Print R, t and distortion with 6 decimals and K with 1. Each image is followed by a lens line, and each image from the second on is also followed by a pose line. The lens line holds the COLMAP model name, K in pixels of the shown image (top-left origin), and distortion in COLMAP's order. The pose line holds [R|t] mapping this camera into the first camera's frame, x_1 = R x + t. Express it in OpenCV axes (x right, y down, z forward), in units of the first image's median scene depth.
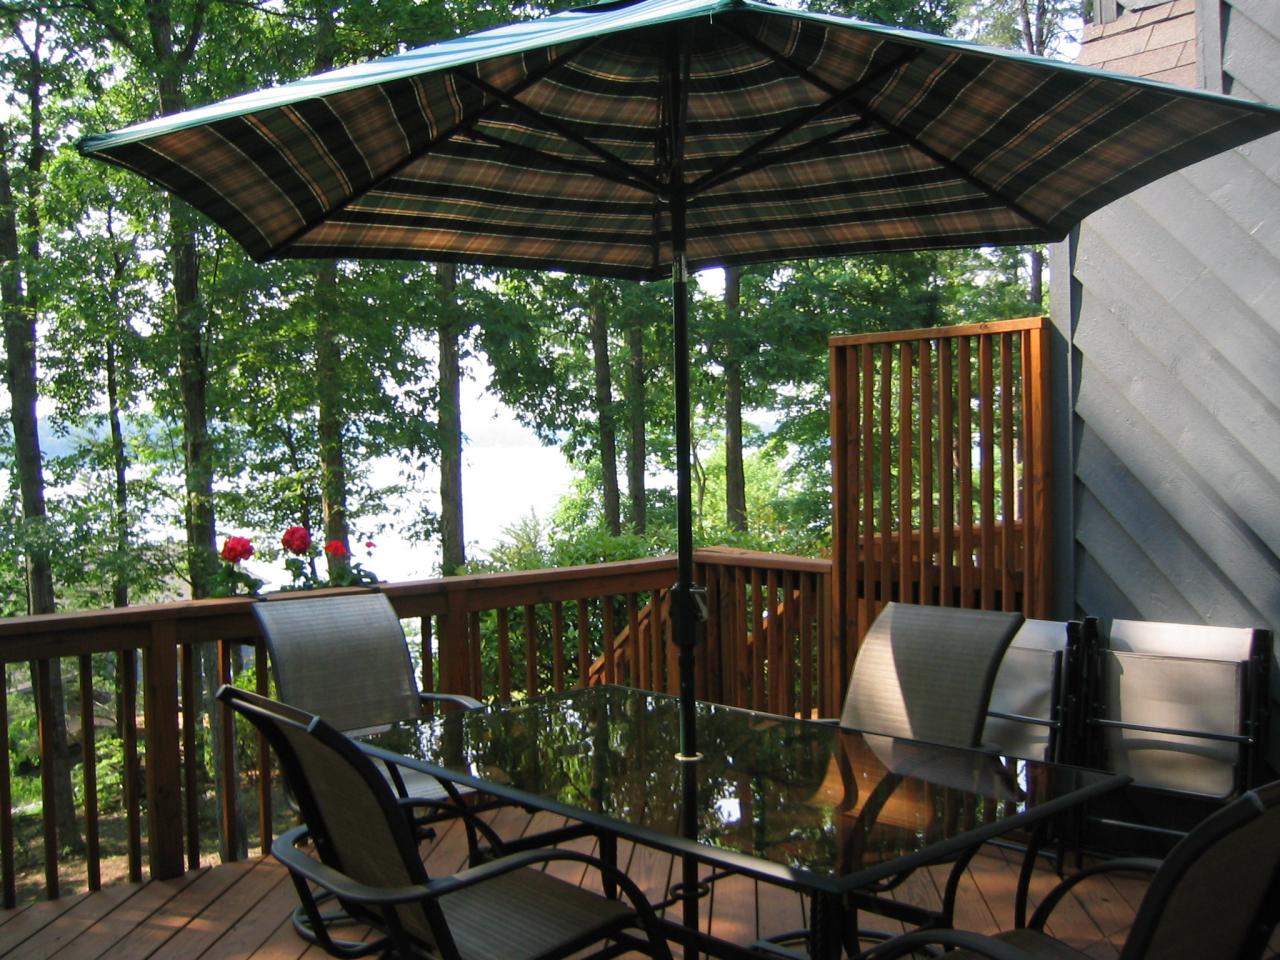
lens RADIAL K [[1350.3, 0, 640.0], [0, 1350.3, 480.0], [0, 0, 1]] dist [-0.083185, -0.006705]
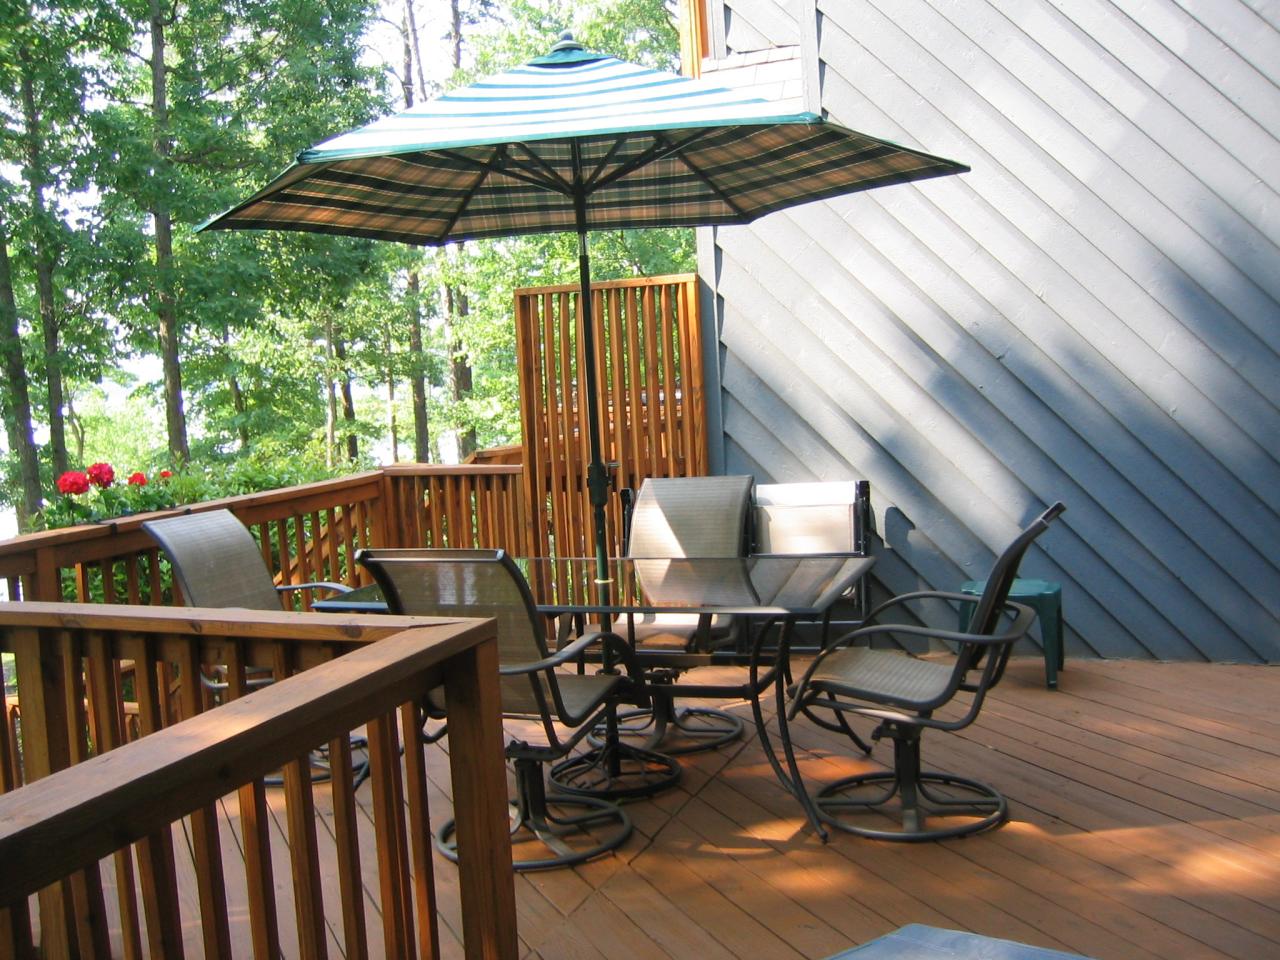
lens RADIAL K [[1350.3, 0, 640.0], [0, 1350.3, 480.0], [0, 0, 1]] dist [-0.083185, -0.006705]
pose [[0.878885, -0.072005, 0.471568, -0.437595], [0.051875, 0.997106, 0.055570, 0.012014], [-0.474205, -0.024377, 0.880077, -0.217566]]
